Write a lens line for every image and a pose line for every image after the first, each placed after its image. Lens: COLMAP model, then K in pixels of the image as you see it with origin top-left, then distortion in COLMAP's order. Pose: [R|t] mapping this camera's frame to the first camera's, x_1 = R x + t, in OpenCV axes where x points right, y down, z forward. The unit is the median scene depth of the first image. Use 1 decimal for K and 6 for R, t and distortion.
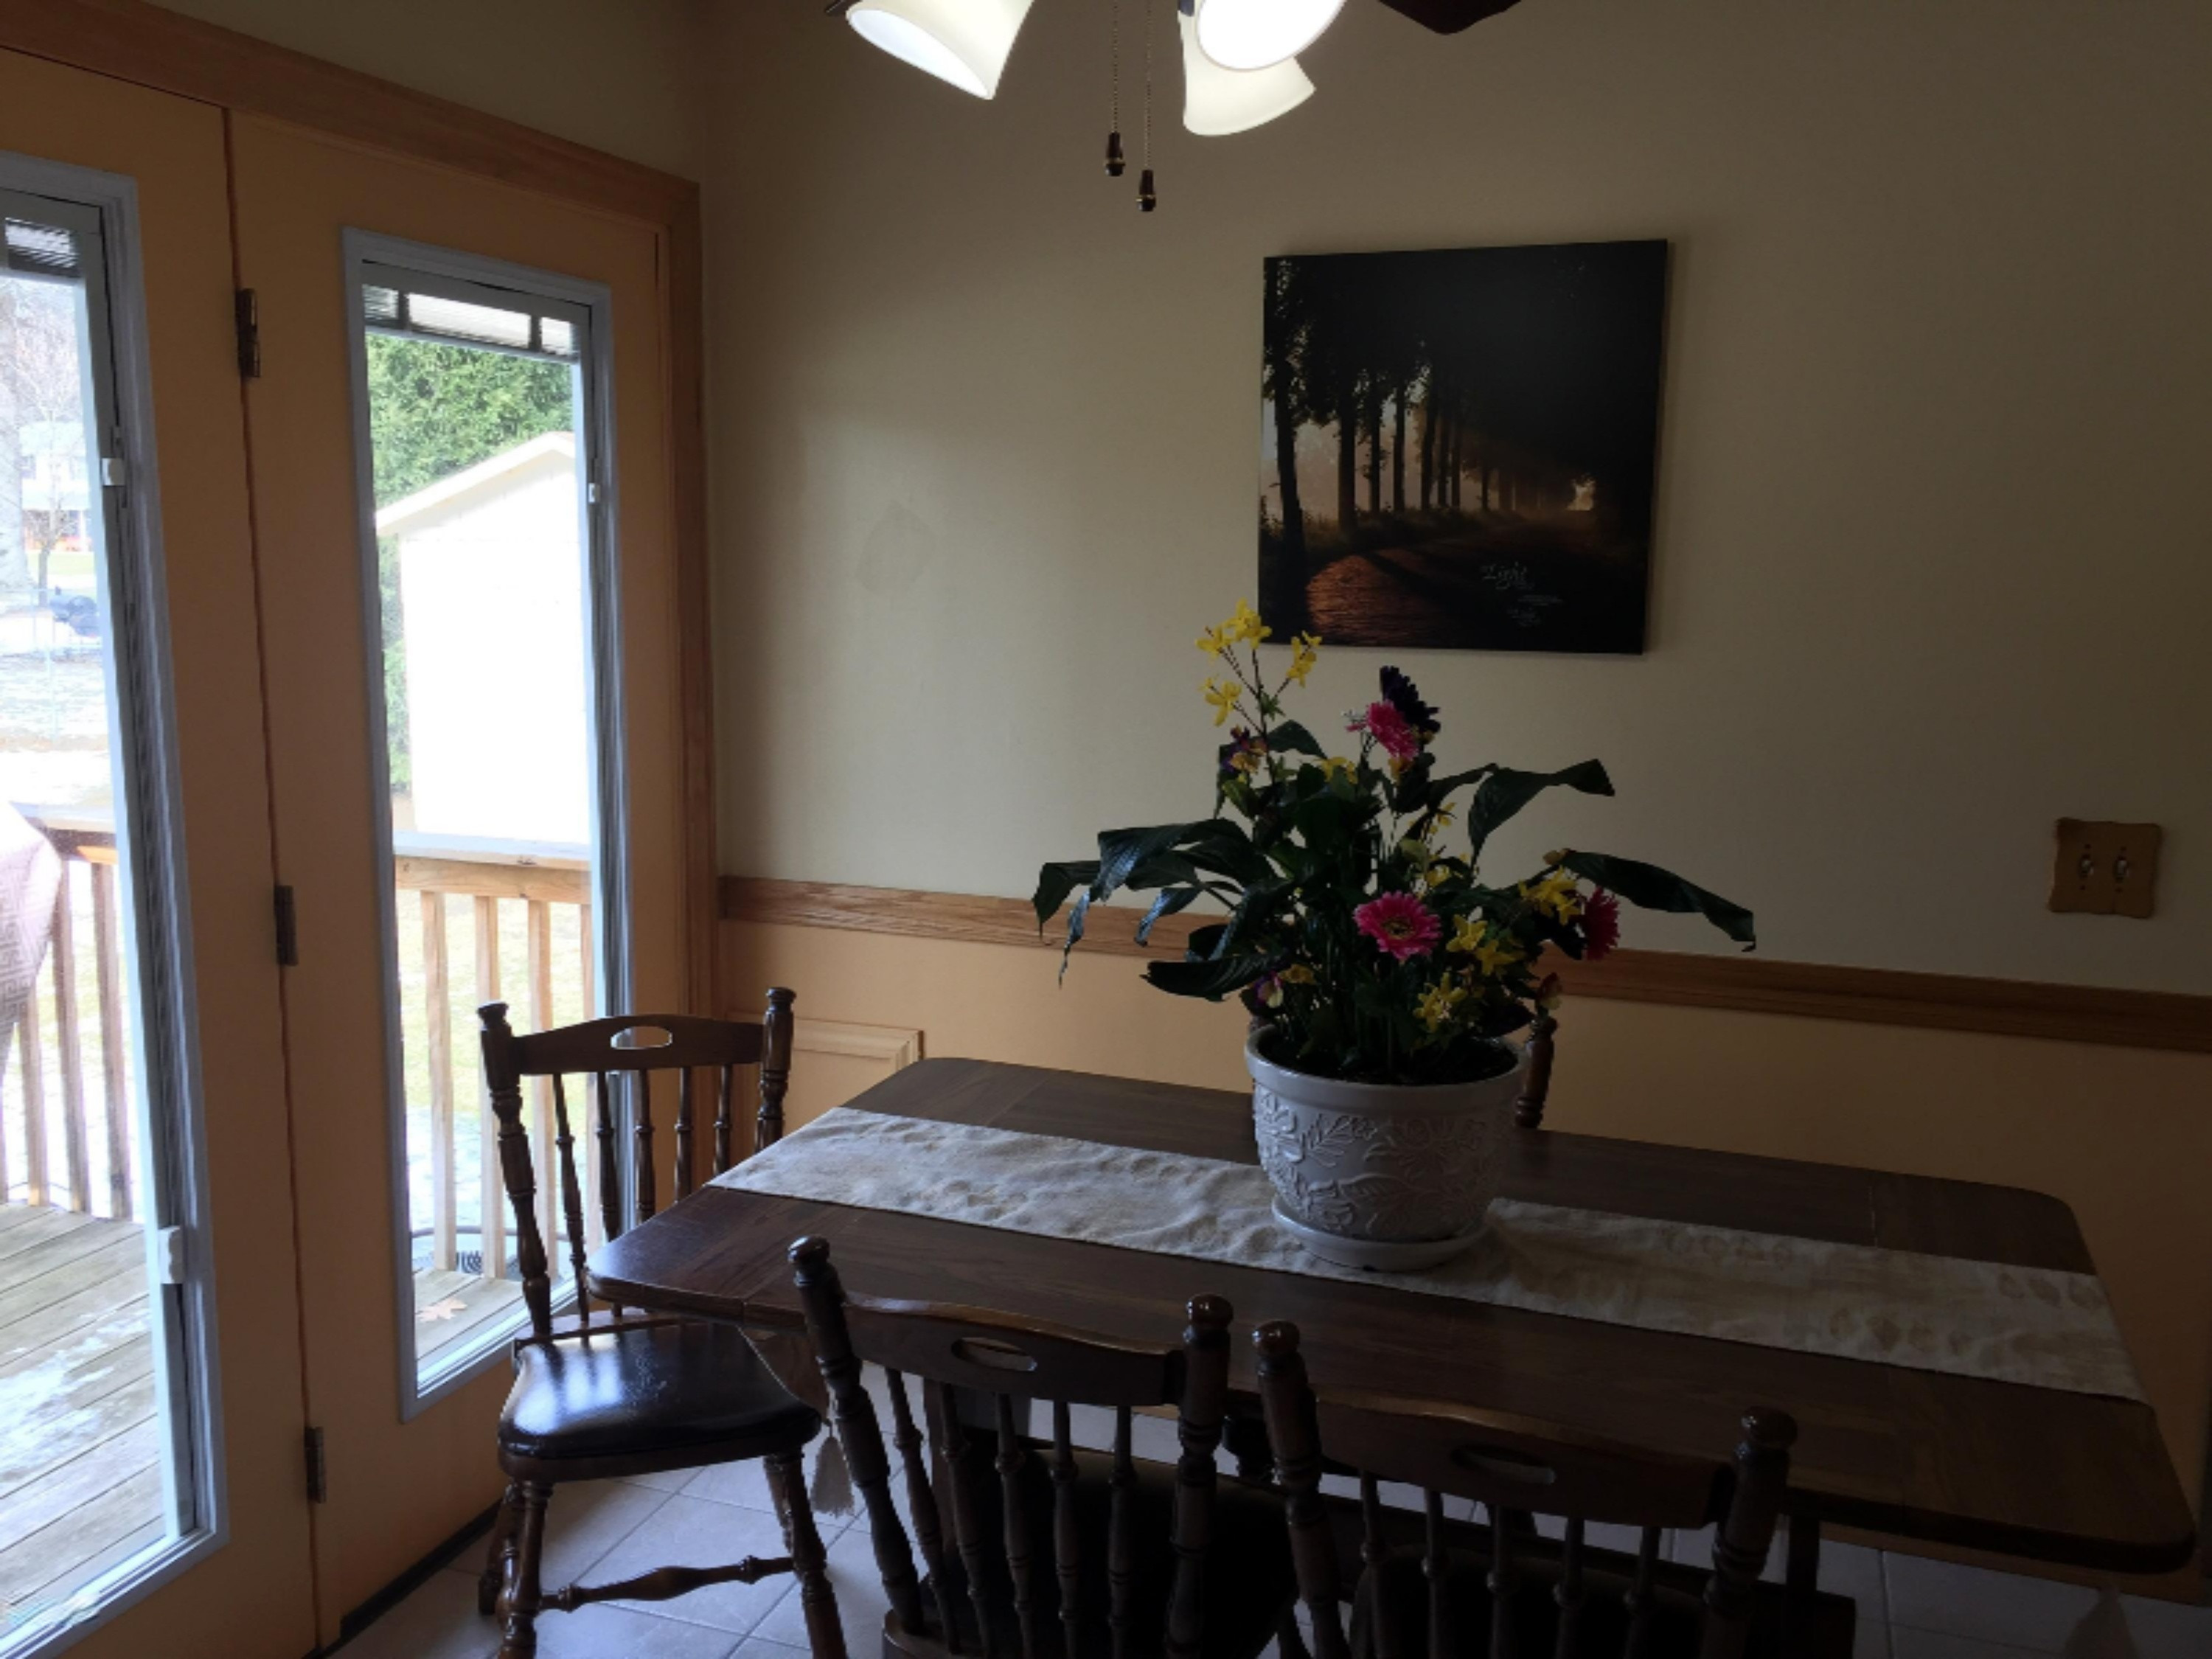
lens RADIAL K [[1885.3, 0, 1118.7], [0, 1885.3, 825.6], [0, 0, 1]] dist [0.087493, -0.115684]
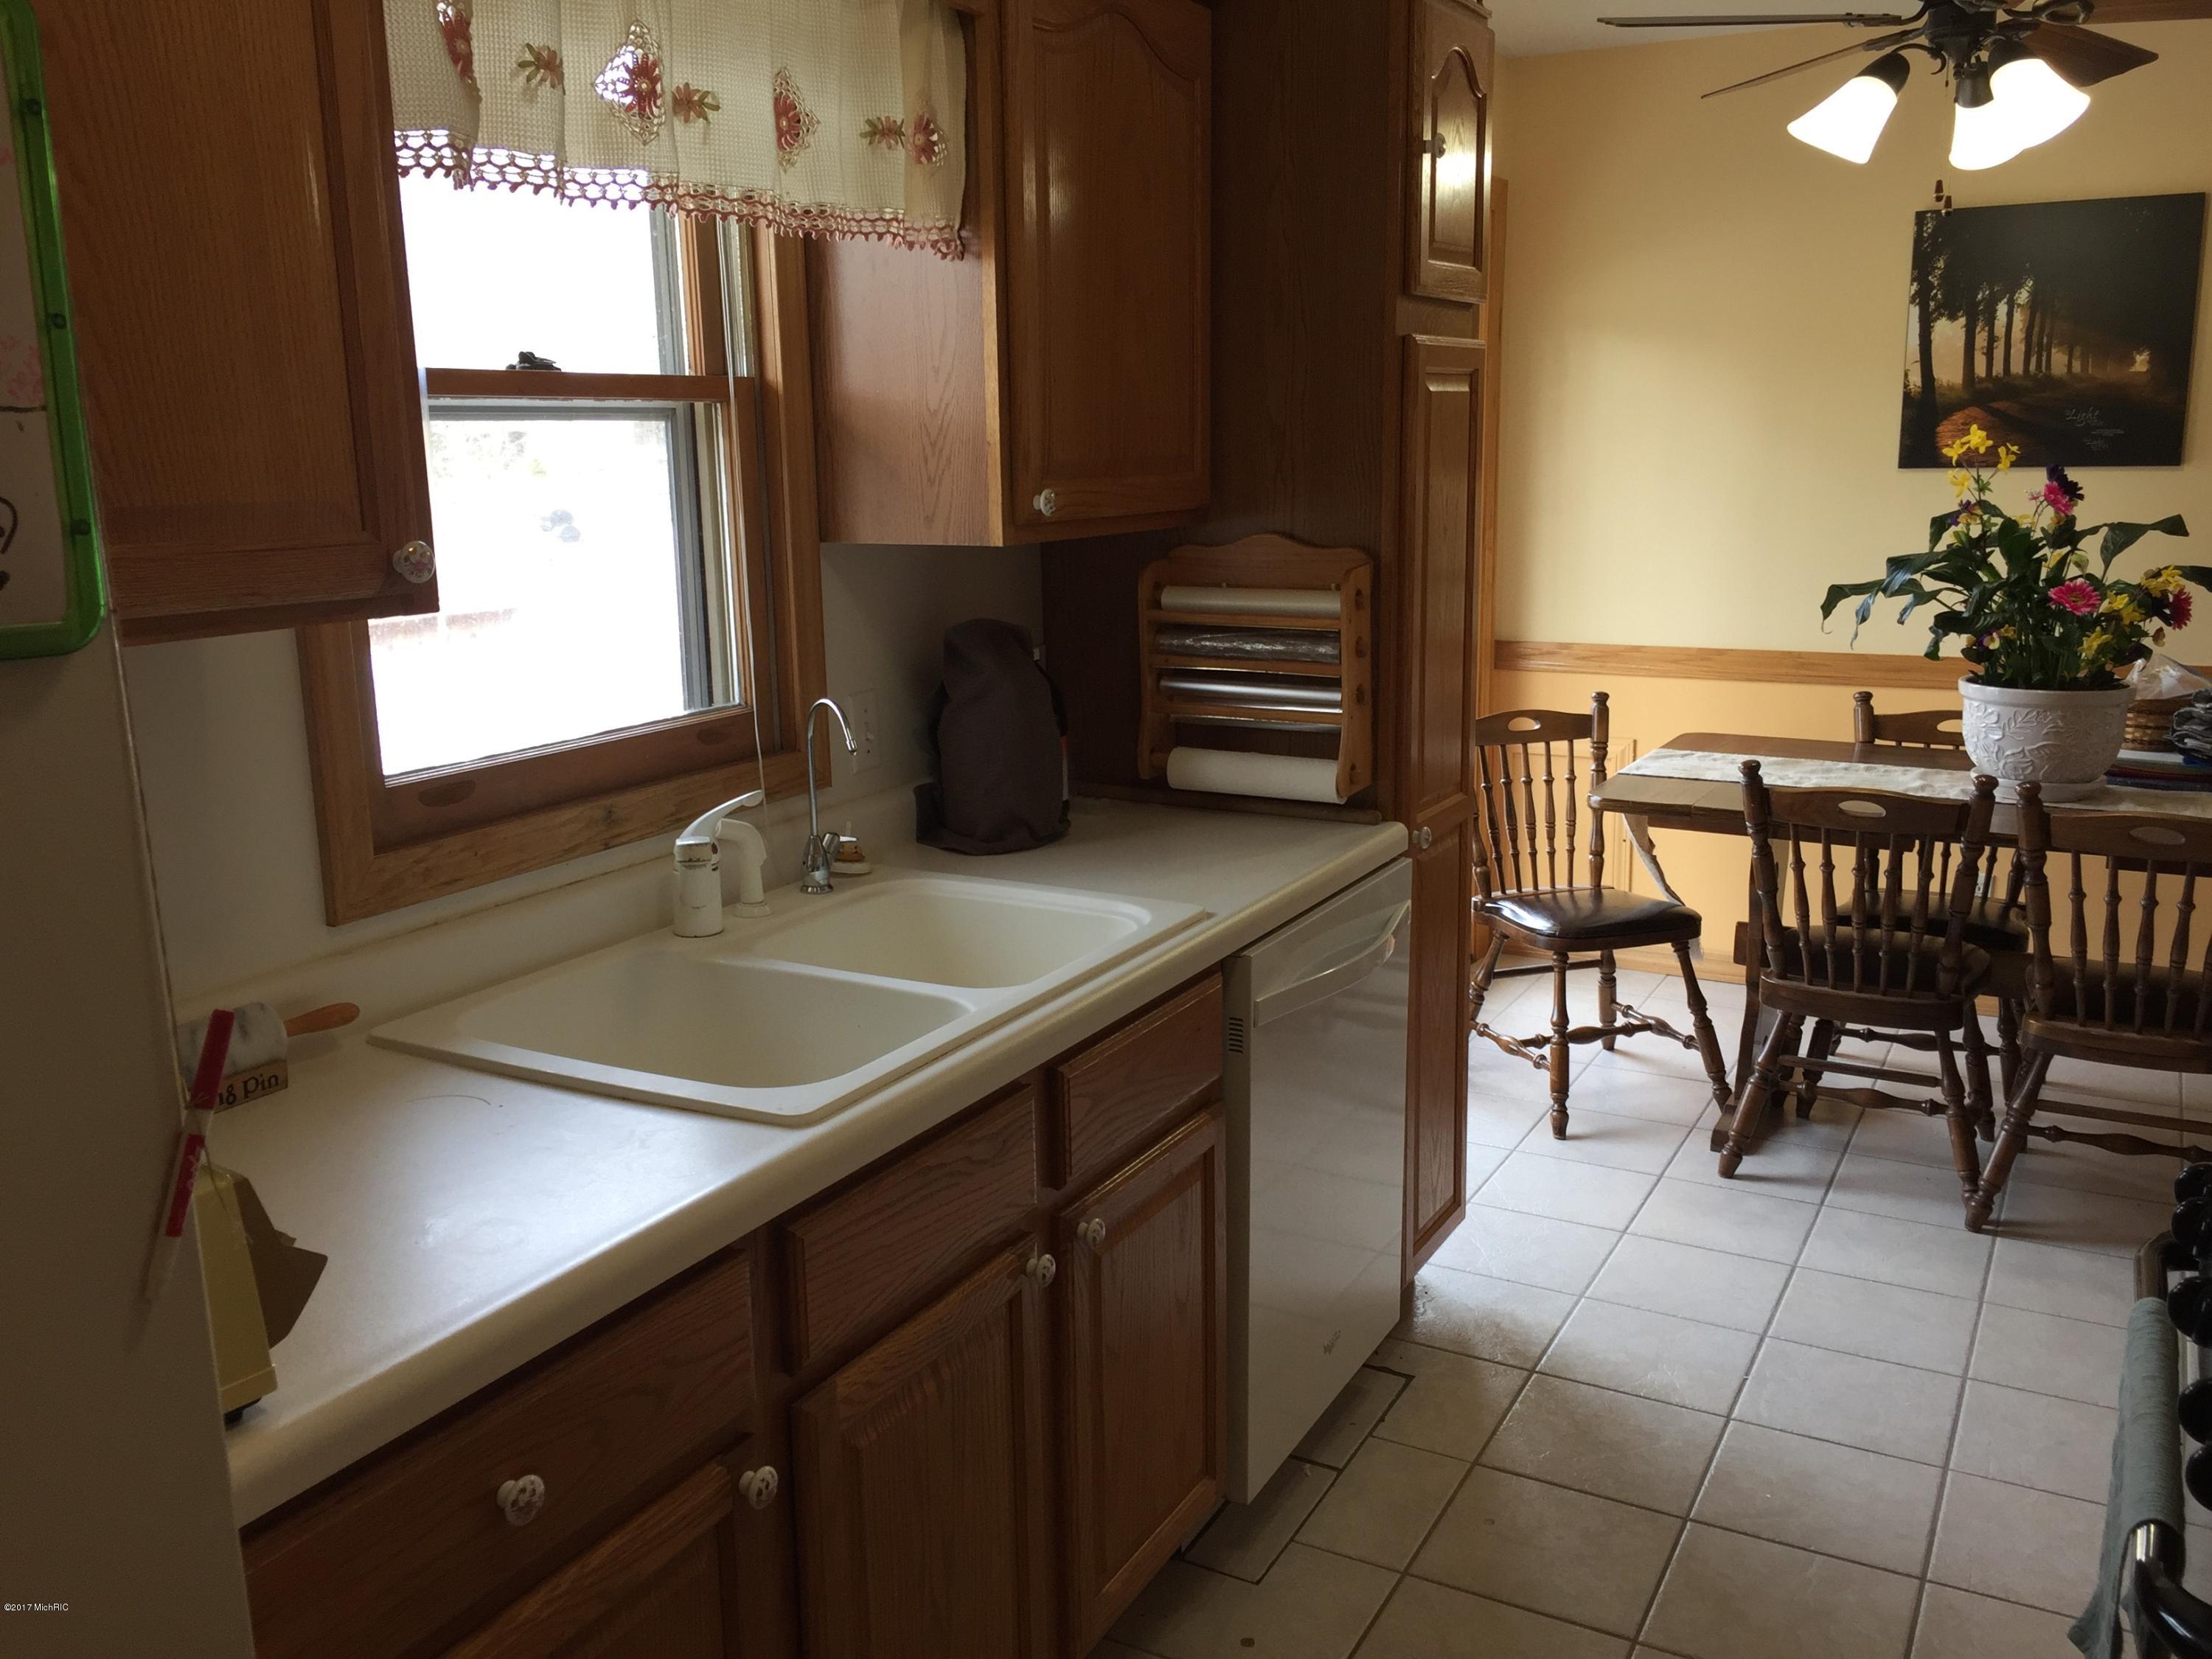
lens RADIAL K [[1885.3, 0, 1118.7], [0, 1885.3, 825.6], [0, 0, 1]] dist [0.087493, -0.115684]
pose [[0.985664, 0.005790, -0.168619, -0.296030], [0.003061, 0.998633, 0.052183, 0.112557], [0.168690, -0.051951, 0.984299, -0.655329]]
